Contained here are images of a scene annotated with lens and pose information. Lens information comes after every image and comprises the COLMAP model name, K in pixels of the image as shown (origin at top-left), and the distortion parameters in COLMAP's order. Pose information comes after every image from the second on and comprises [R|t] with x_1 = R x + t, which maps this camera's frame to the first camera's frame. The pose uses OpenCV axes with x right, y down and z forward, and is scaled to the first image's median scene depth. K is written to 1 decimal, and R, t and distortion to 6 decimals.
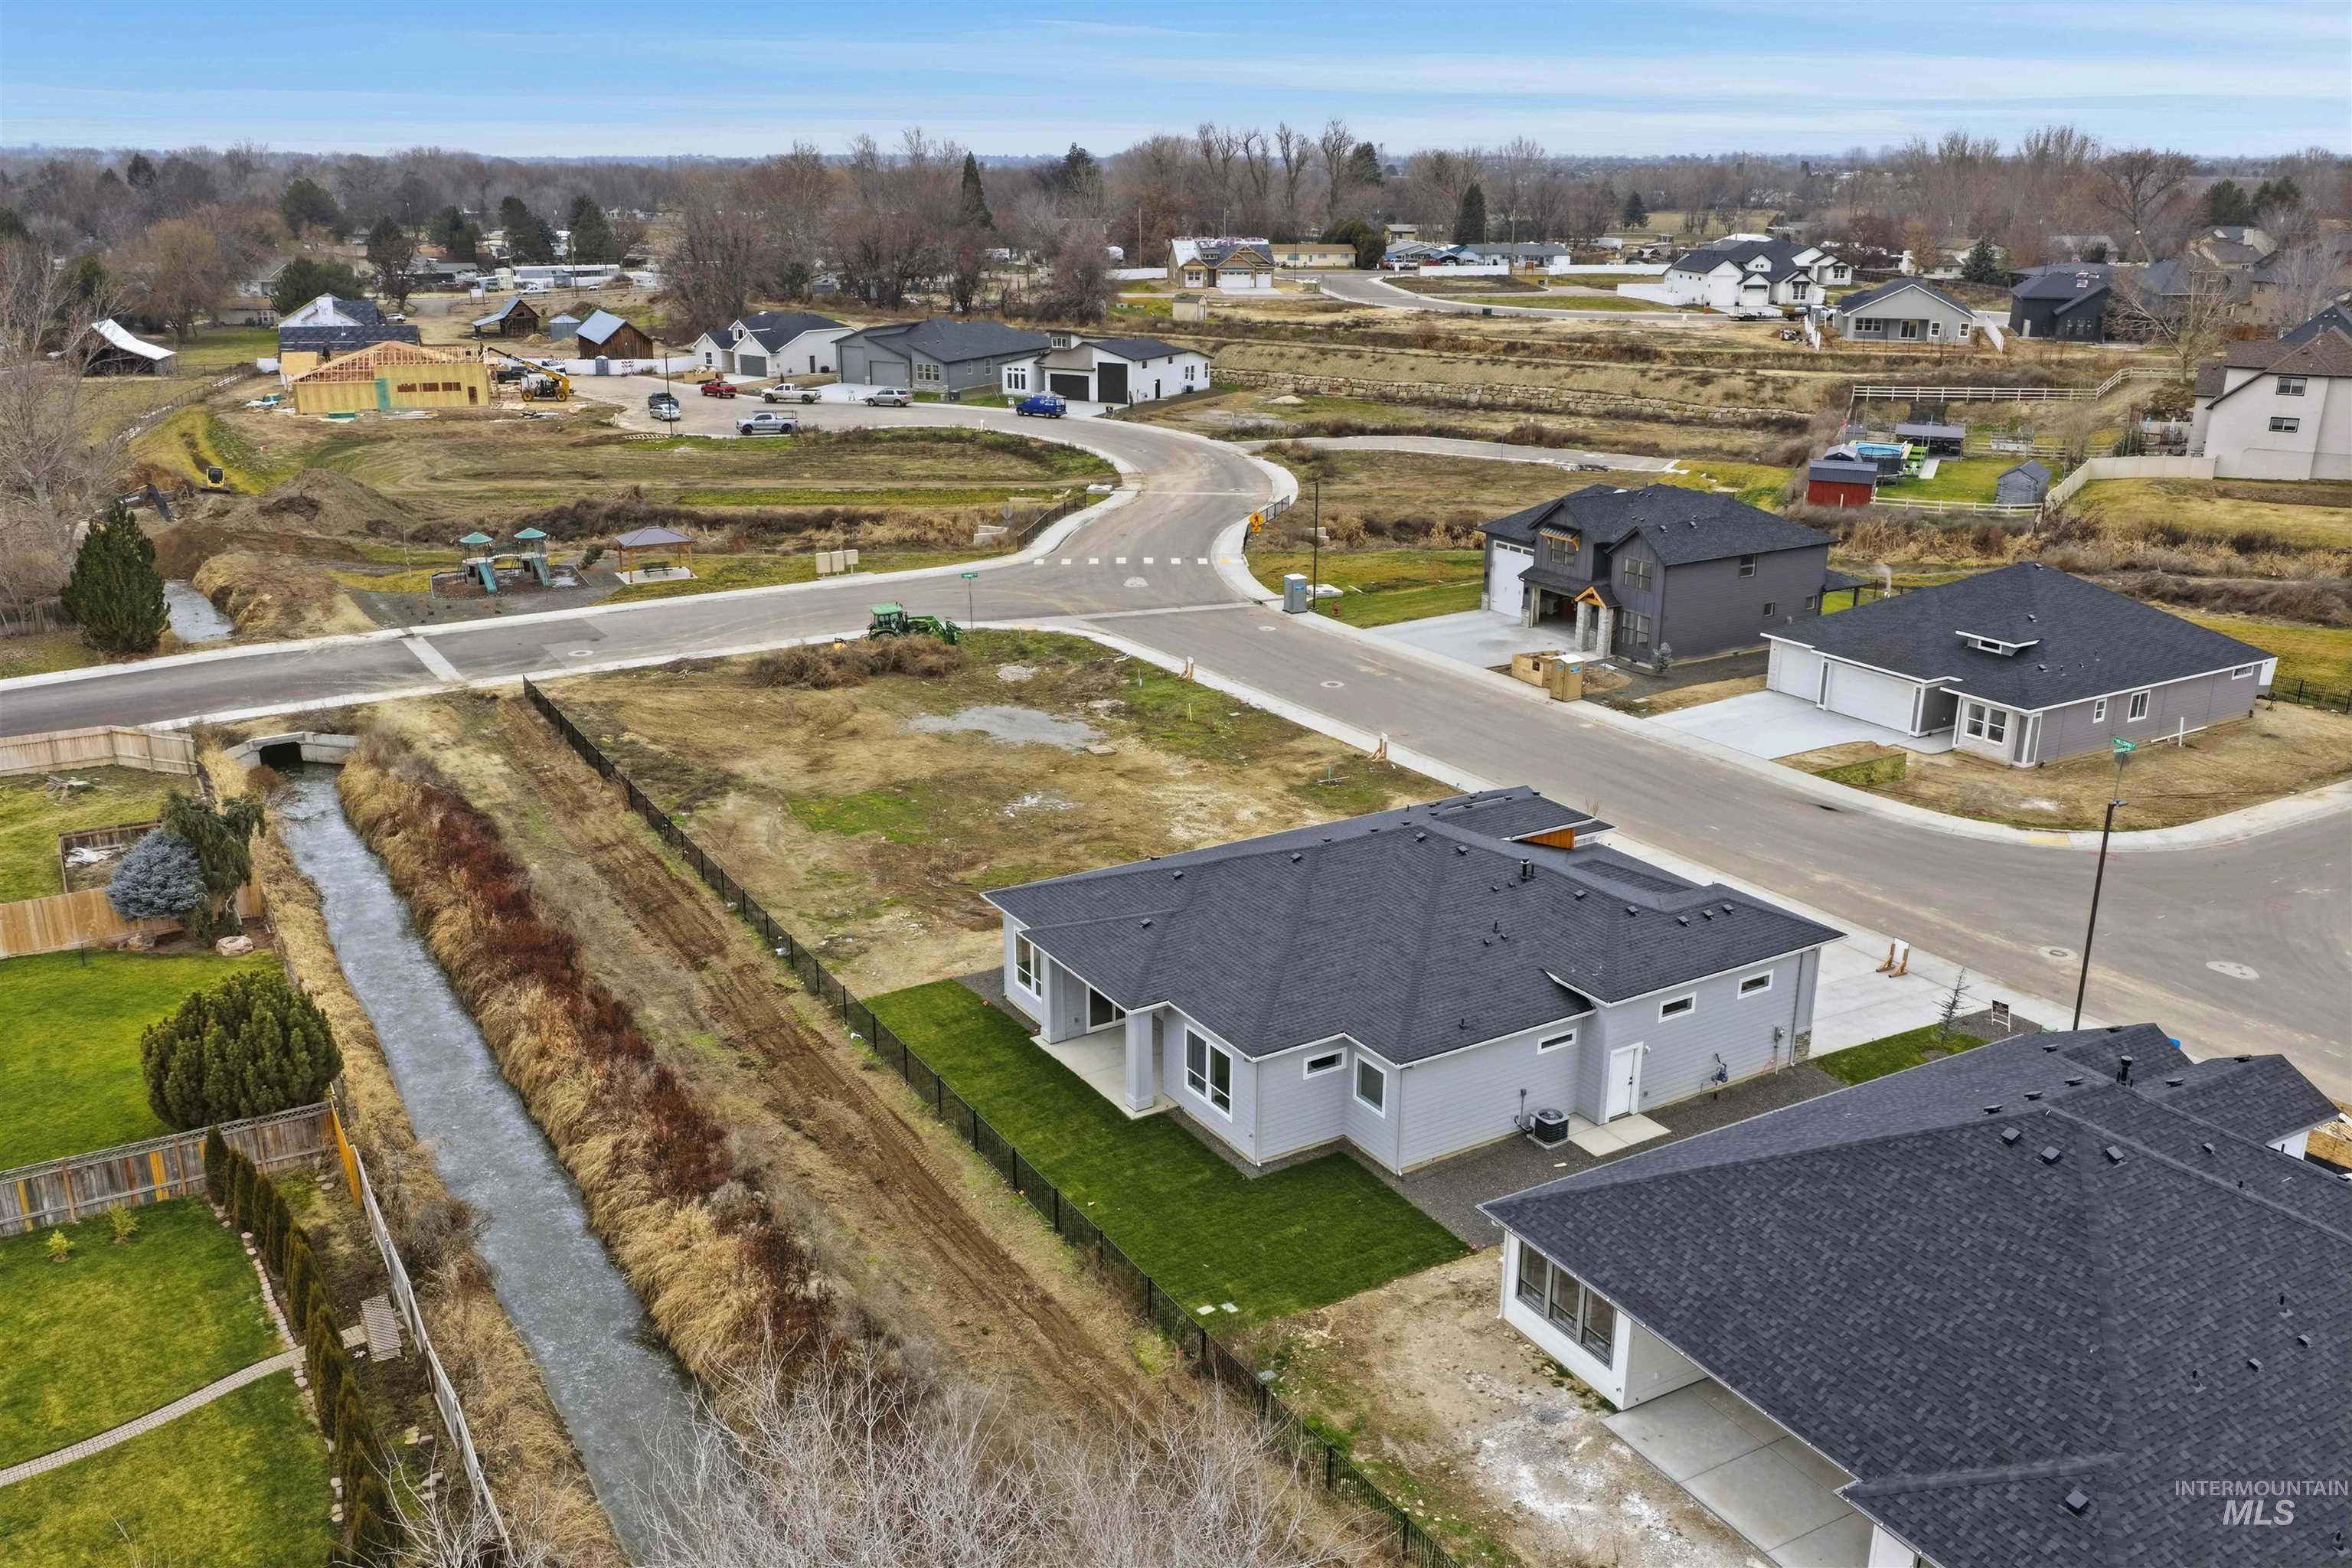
lens RADIAL K [[1947.6, 0, 1180.4], [0, 1947.6, 788.6], [0, 0, 1]] dist [-0.017353, 0.045486]
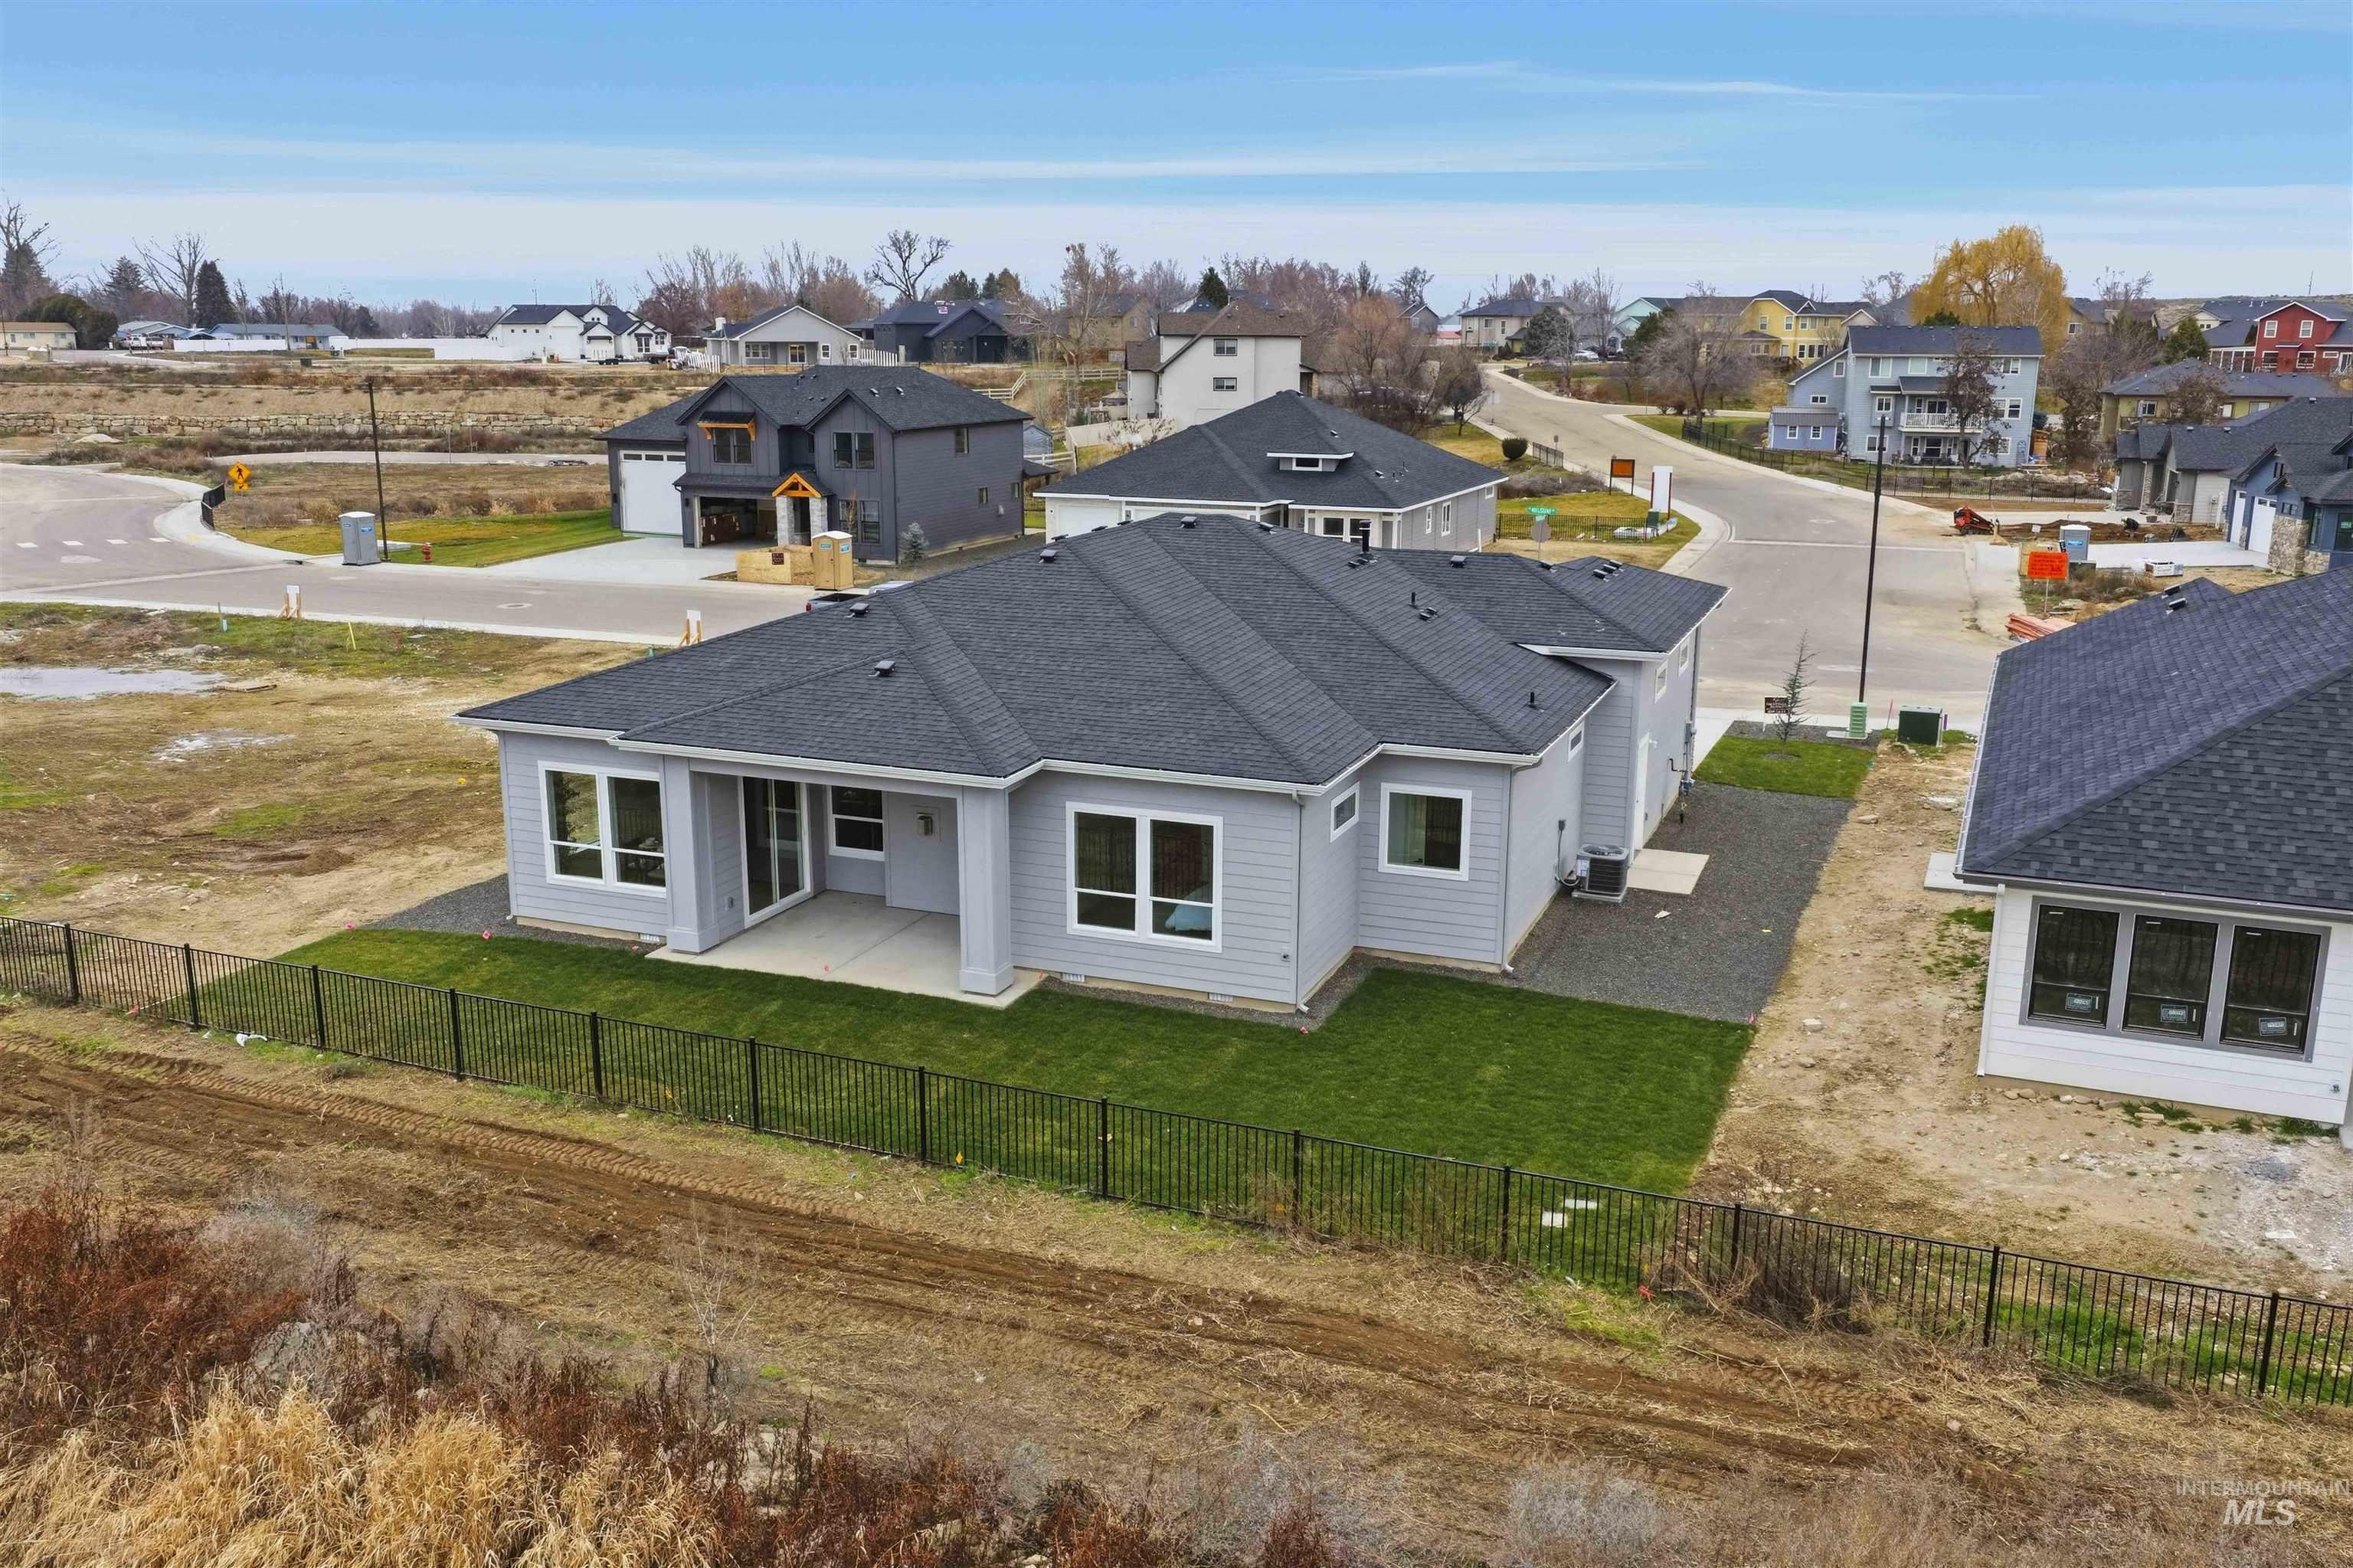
lens RADIAL K [[1948.4, 0, 1180.9], [0, 1948.4, 788.6], [0, 0, 1]] dist [-0.017353, 0.045486]
pose [[0.802624, -0.138885, 0.580091, -0.173825], [0.184301, 0.982672, -0.019732, 0.082961], [-0.567298, 0.122749, 0.814313, 0.345046]]
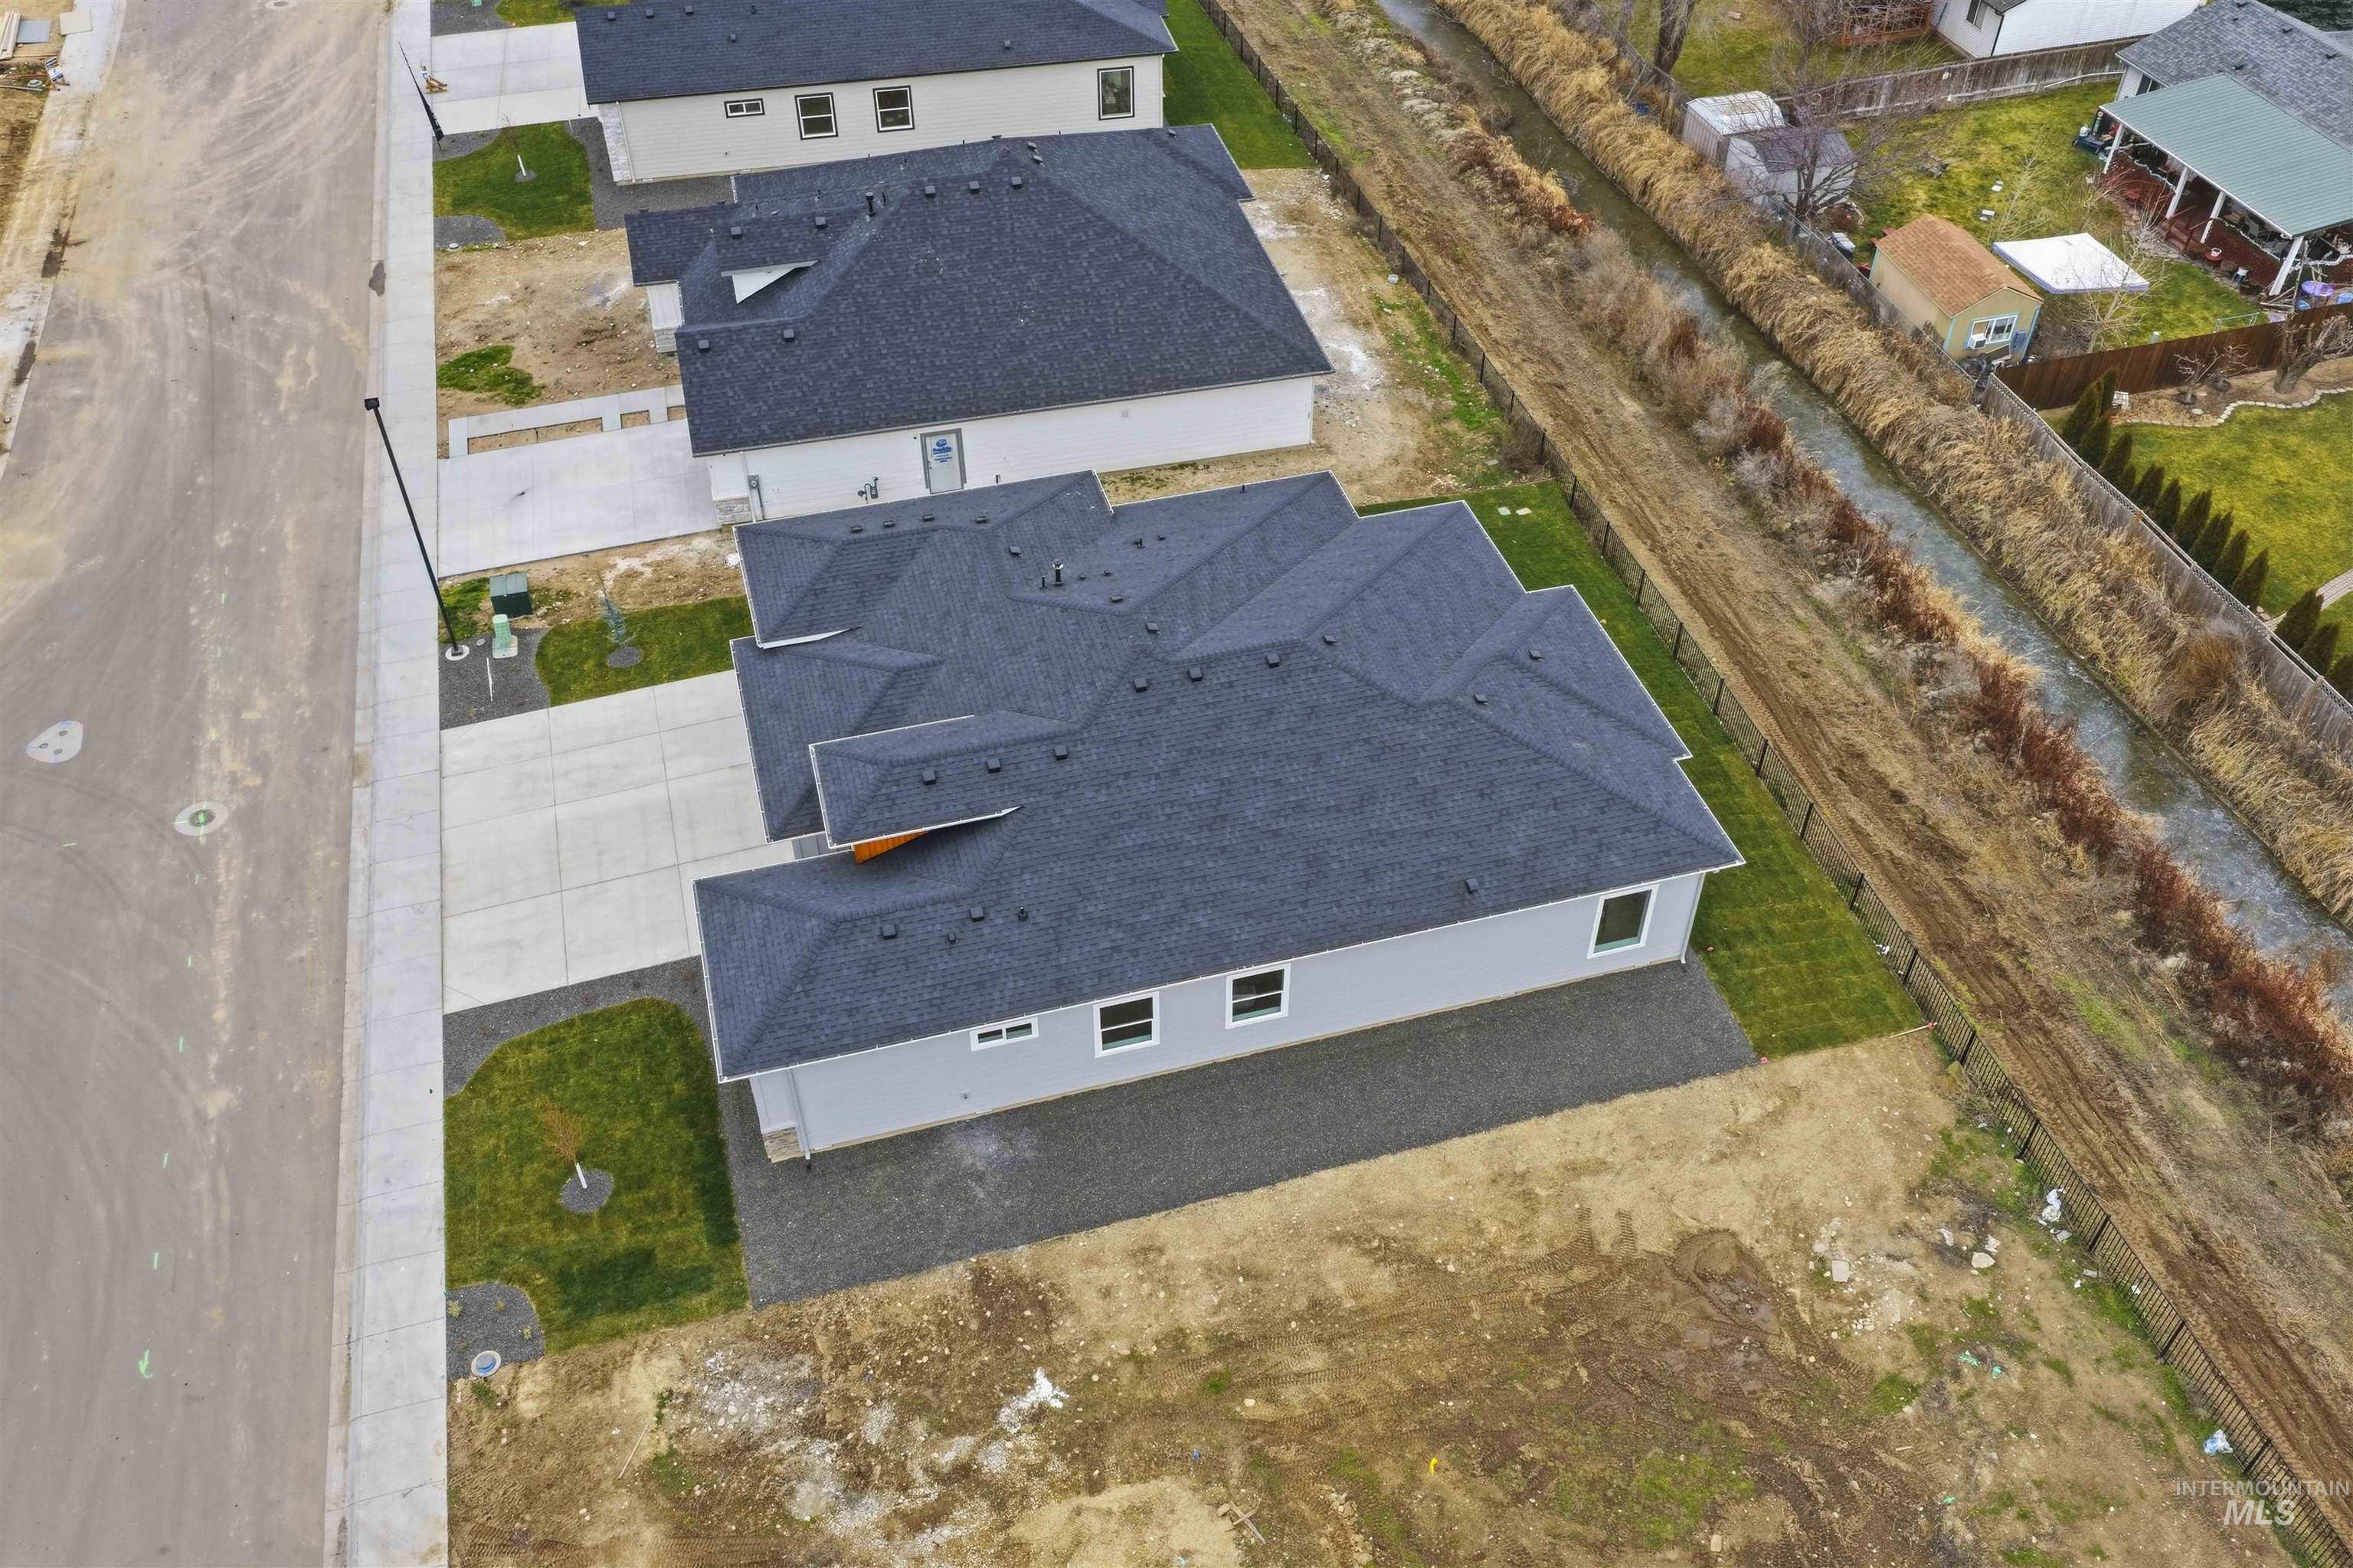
lens RADIAL K [[1948.4, 0, 1180.9], [0, 1948.4, 788.6], [0, 0, 1]] dist [-0.017353, 0.045486]
pose [[-0.961009, -0.190641, 0.200295, -0.031989], [0.083667, 0.489924, 0.867741, -0.402834], [-0.263556, 0.850665, -0.454871, 0.951385]]
